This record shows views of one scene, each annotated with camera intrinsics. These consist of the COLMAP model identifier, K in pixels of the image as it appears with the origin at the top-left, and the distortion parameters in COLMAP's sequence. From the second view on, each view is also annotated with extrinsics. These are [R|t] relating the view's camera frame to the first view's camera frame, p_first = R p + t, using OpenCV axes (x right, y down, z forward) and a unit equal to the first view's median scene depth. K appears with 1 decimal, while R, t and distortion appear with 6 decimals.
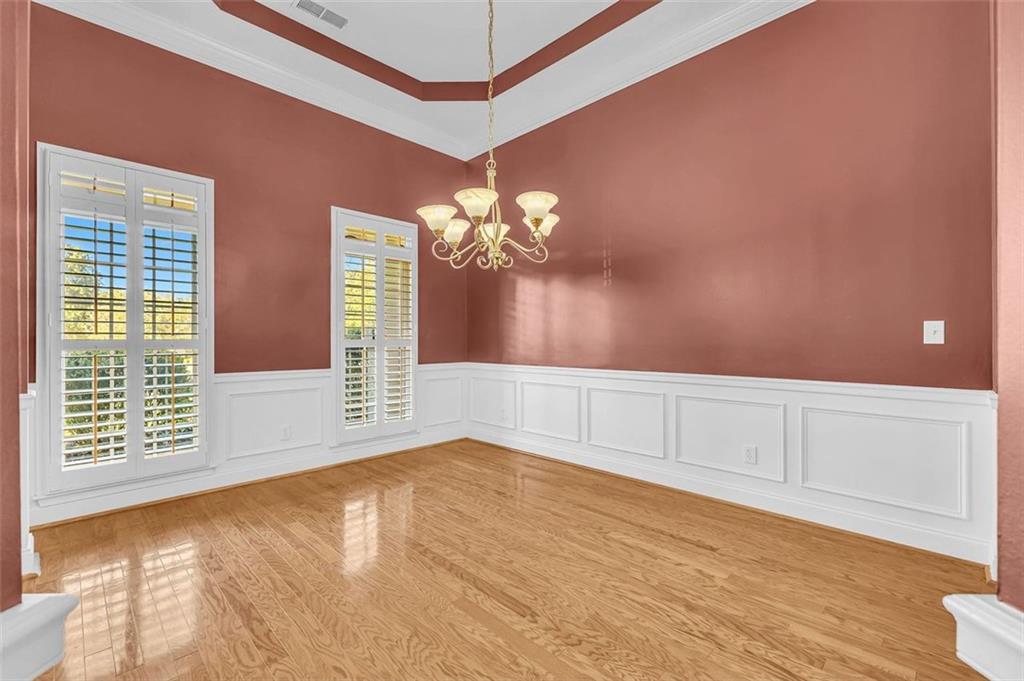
lens RADIAL K [[437.7, 0, 510.0], [0, 437.7, 338.5], [0, 0, 1]] dist [0.008198, -0.001352]
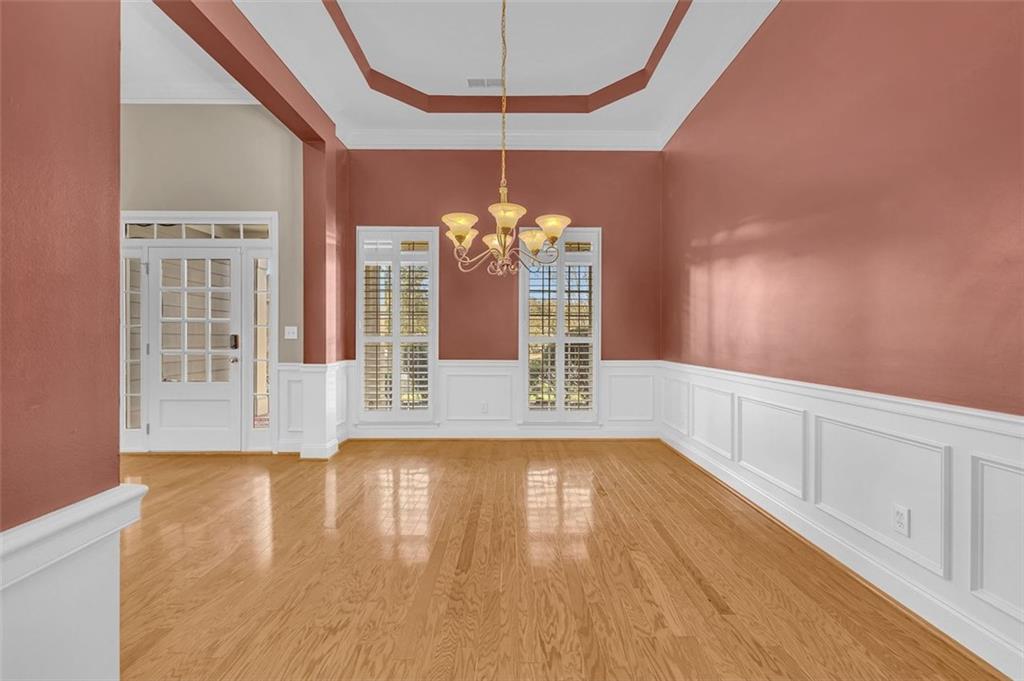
lens RADIAL K [[437.7, 0, 513.3], [0, 437.7, 341.0], [0, 0, 1]] dist [0.008198, -0.001352]
pose [[0.711289, 0.010130, -0.702827, 0.654380], [0.001050, 0.999880, 0.015474, -0.006146], [0.702899, -0.011745, 0.711193, 0.173075]]
